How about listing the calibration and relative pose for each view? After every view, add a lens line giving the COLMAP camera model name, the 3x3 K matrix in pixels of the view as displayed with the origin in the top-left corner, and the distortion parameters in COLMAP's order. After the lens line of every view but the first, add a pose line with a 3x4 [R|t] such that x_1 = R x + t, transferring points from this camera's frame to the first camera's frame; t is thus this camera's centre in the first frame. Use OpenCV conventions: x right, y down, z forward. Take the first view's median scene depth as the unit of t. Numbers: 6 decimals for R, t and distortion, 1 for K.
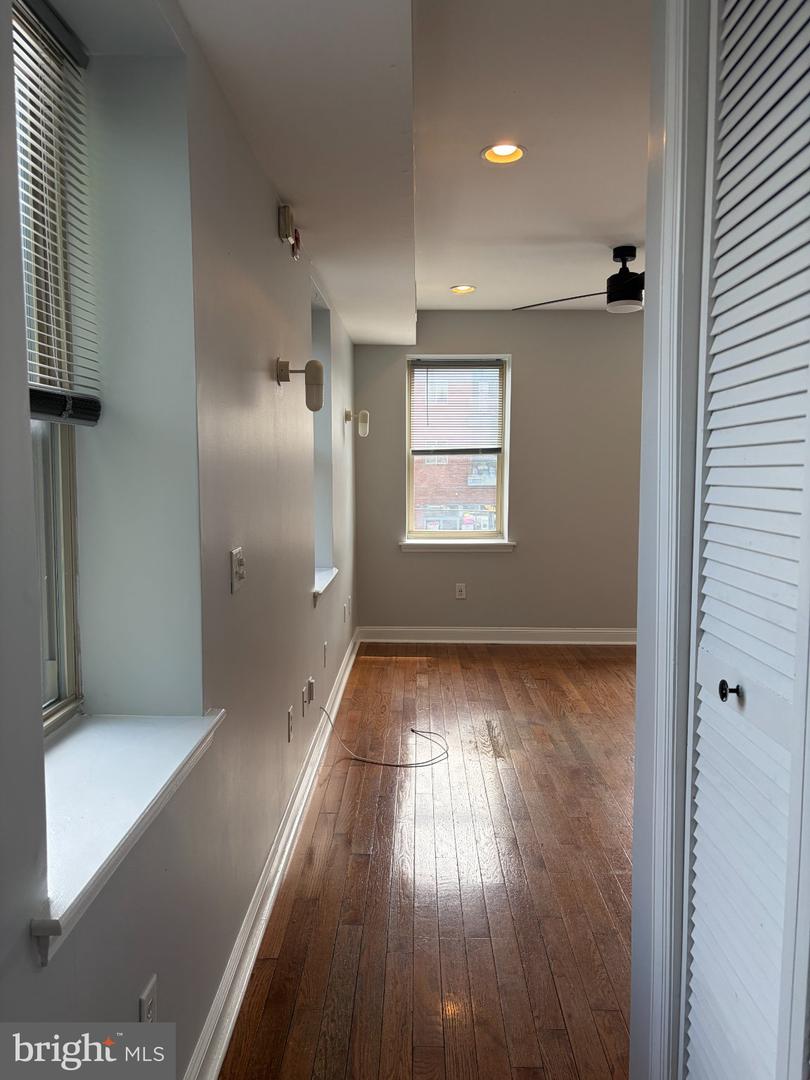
lens RADIAL K [[819.8, 0, 398.4], [0, 819.8, 541.6], [0, 0, 1]] dist [0.063857, -0.060020]
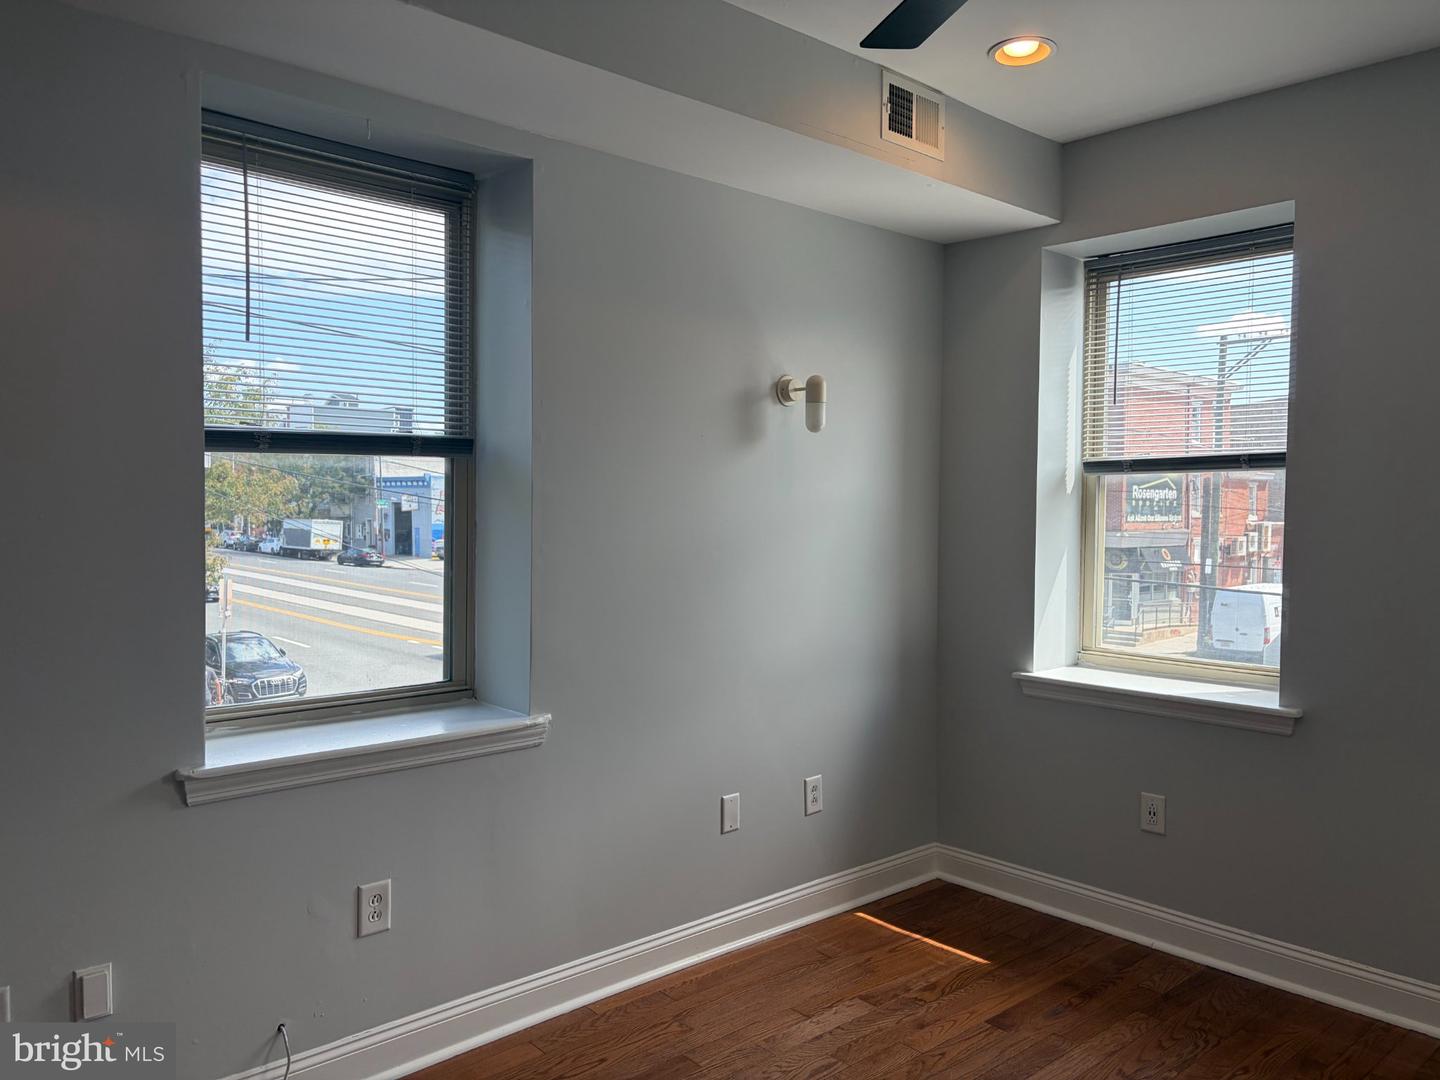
lens RADIAL K [[1093.1, 0, 724.1], [0, 1093.1, 549.1], [0, 0, 1]] dist [0.063857, -0.060020]
pose [[0.694492, 0.036322, -0.718583, 0.355053], [-0.073663, 0.997066, -0.020794, -0.046165], [0.715720, 0.067374, 0.695130, 0.535604]]
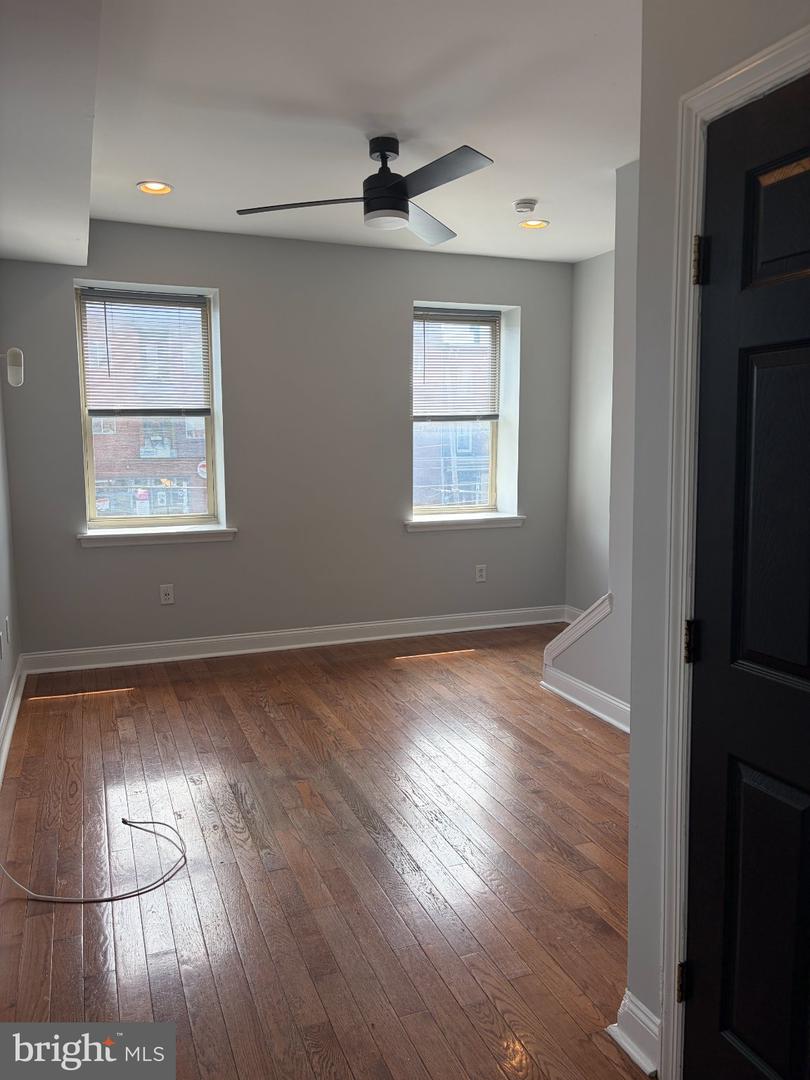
lens RADIAL K [[819.8, 0, 398.4], [0, 819.8, 541.6], [0, 0, 1]] dist [0.063857, -0.060020]
pose [[0.924231, -0.049461, 0.378616, -0.016186], [0.036555, 0.998482, 0.041206, -0.014946], [-0.380080, -0.024244, 0.924636, 0.228560]]
